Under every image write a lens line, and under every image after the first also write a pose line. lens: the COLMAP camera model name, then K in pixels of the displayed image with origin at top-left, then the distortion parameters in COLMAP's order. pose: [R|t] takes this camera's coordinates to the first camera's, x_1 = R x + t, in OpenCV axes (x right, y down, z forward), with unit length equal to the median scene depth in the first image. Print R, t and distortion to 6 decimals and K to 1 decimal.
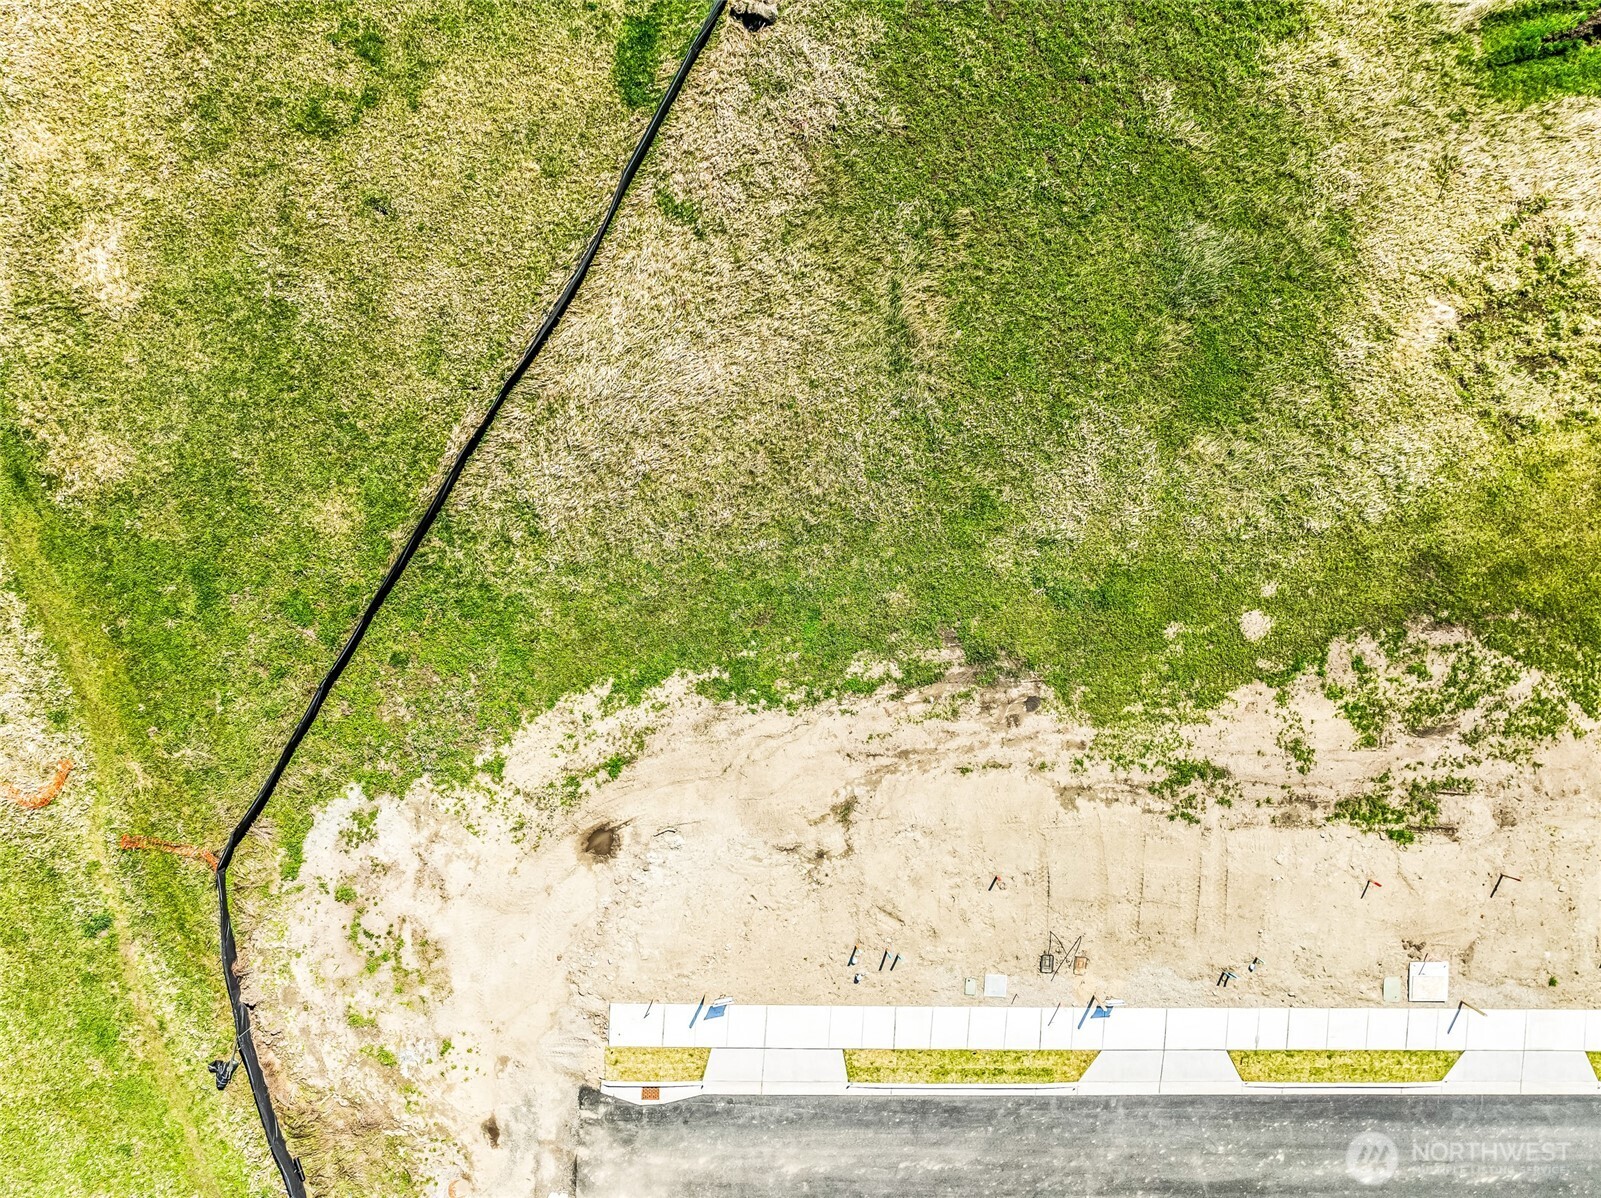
lens RADIAL K [[1121.4, 0, 800.5], [0, 1121.4, 599.0], [0, 0, 1]] dist [-0.028725, 0.005273]
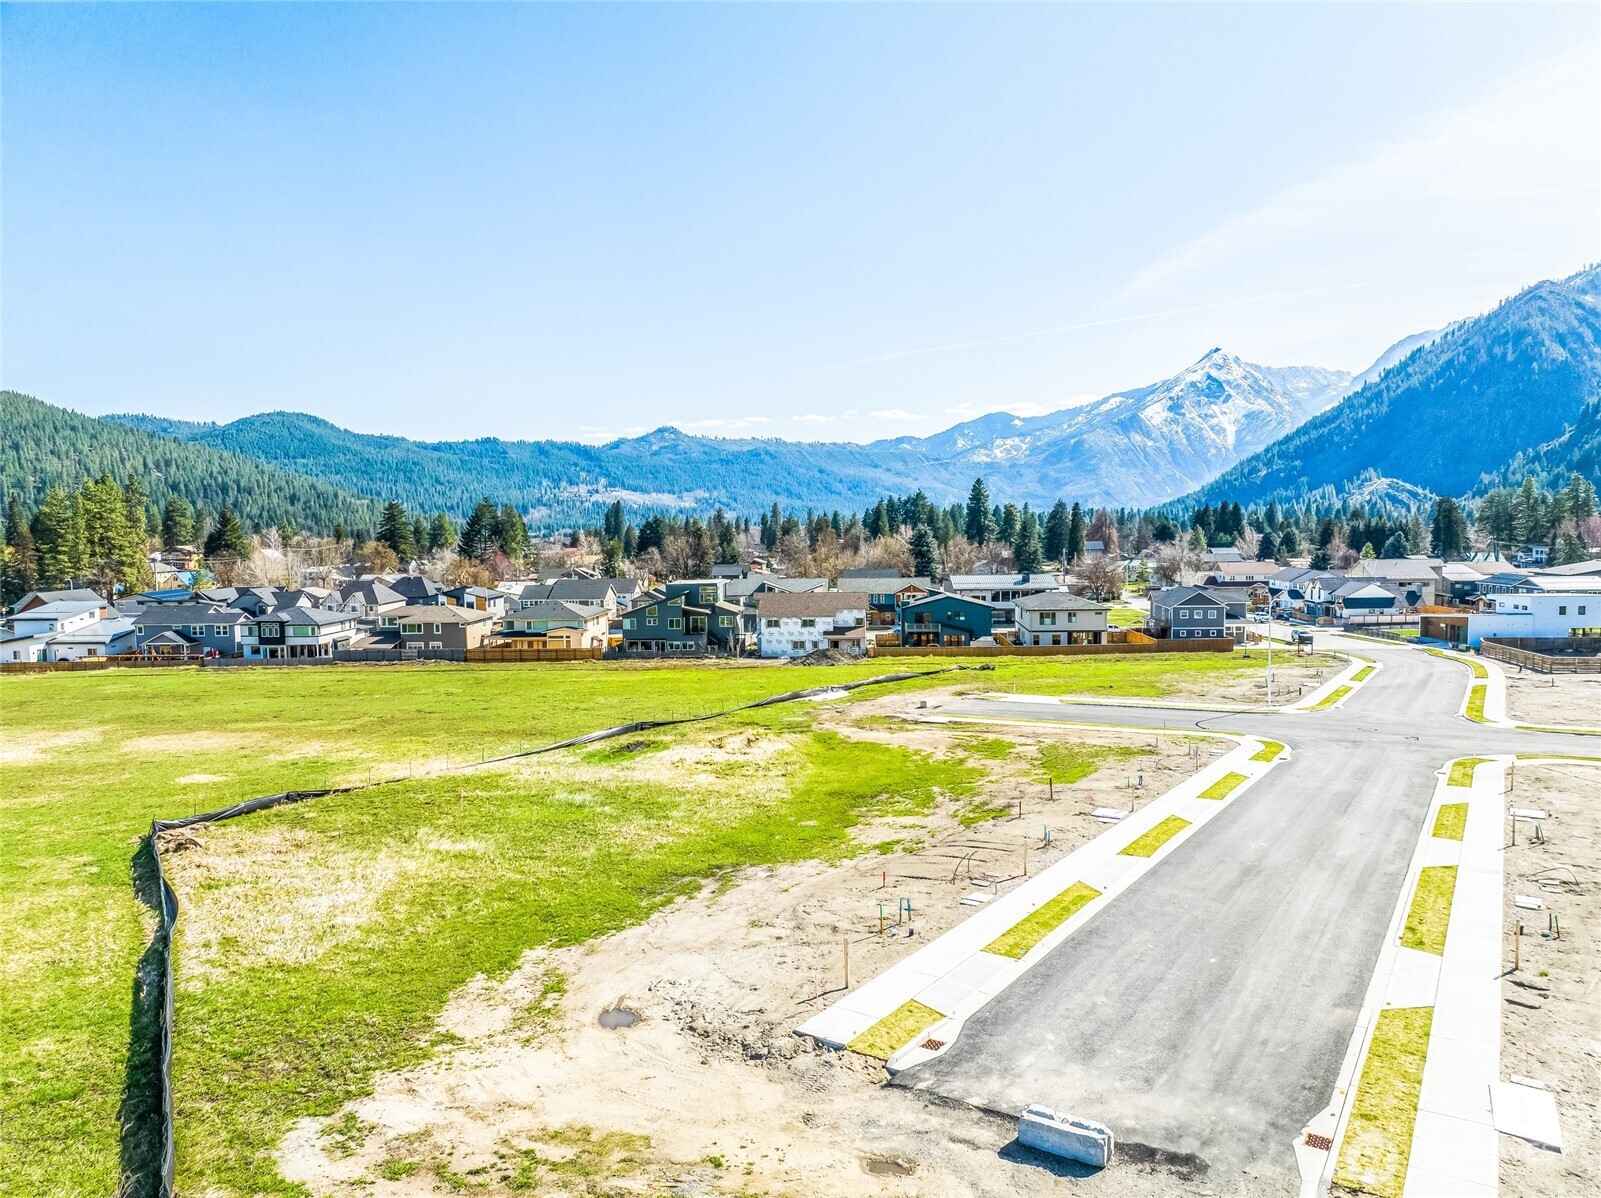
lens RADIAL K [[1121.4, 0, 800.5], [0, 1121.4, 599.0], [0, 0, 1]] dist [-0.028725, 0.005273]
pose [[0.503674, -0.090091, 0.859184, -0.758712], [0.863240, 0.013807, -0.504604, 0.719899], [0.033598, 0.995838, 0.084725, 0.646864]]
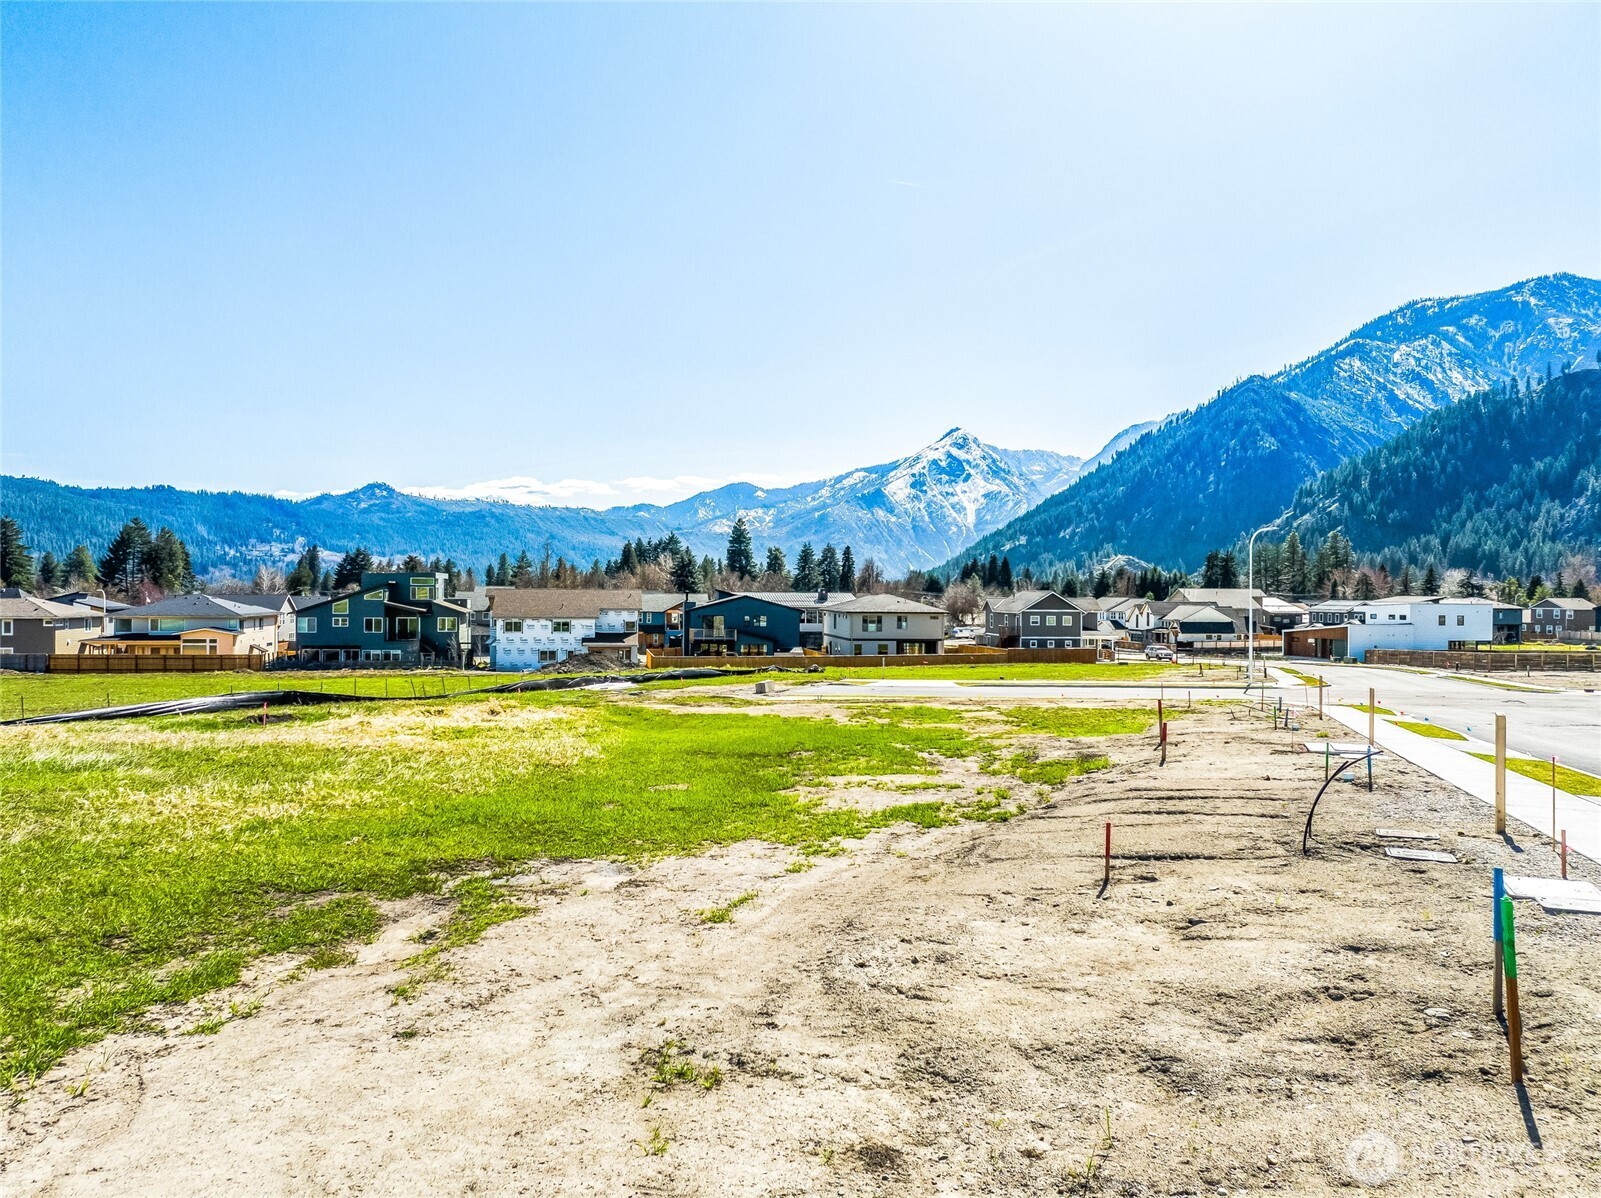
lens RADIAL K [[1187.1, 0, 805.6], [0, 1187.1, 600.1], [0, 0, 1]] dist [-0.023668, 0.006216]
pose [[0.293908, -0.025845, 0.955484, -0.126202], [0.955800, -0.000384, -0.294016, 0.265743], [0.007966, 0.999666, 0.024590, 0.936707]]
